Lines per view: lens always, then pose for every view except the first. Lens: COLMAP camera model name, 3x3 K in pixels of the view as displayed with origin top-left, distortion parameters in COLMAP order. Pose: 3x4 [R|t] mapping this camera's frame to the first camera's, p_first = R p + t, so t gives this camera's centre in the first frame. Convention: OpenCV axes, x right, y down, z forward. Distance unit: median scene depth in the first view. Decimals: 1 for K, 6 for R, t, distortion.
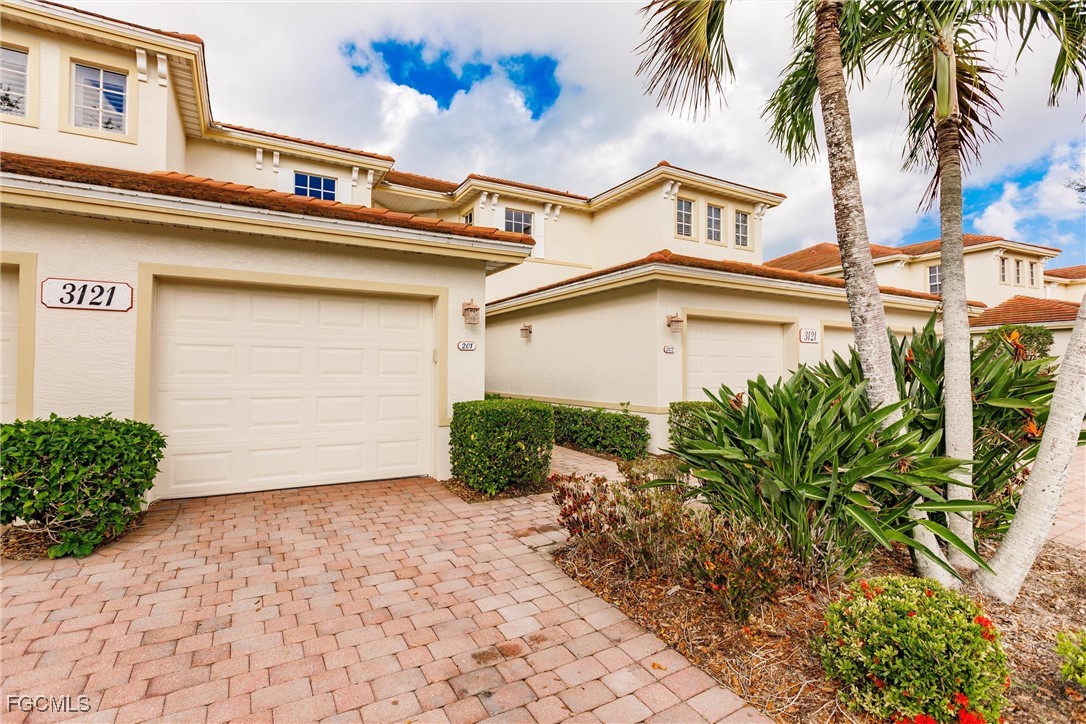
lens RADIAL K [[535.8, 0, 543.0], [0, 535.8, 362.0], [0, 0, 1]] dist [-0.000282, -0.000067]
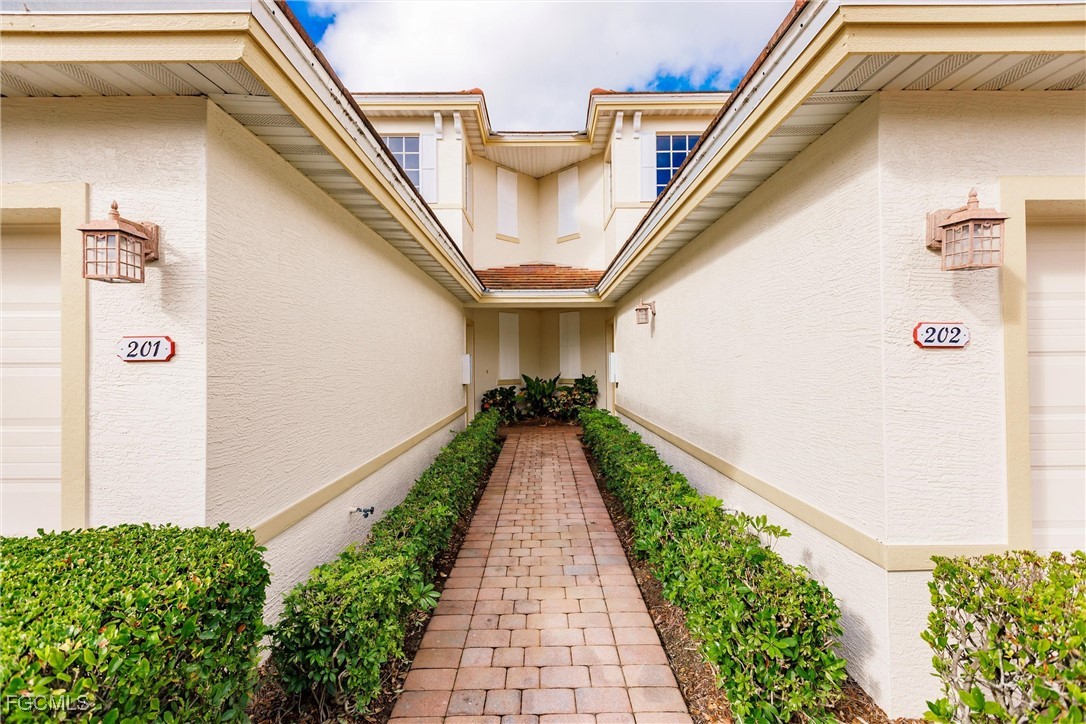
lens RADIAL K [[471.1, 0, 543.0], [0, 471.1, 362.0], [0, 0, 1]] dist [0.115897, -0.000045]
pose [[0.865119, -0.010287, -0.501461, 0.134486], [0.020483, 0.999680, 0.014830, -0.012451], [0.501148, -0.023101, 0.865053, 0.469979]]
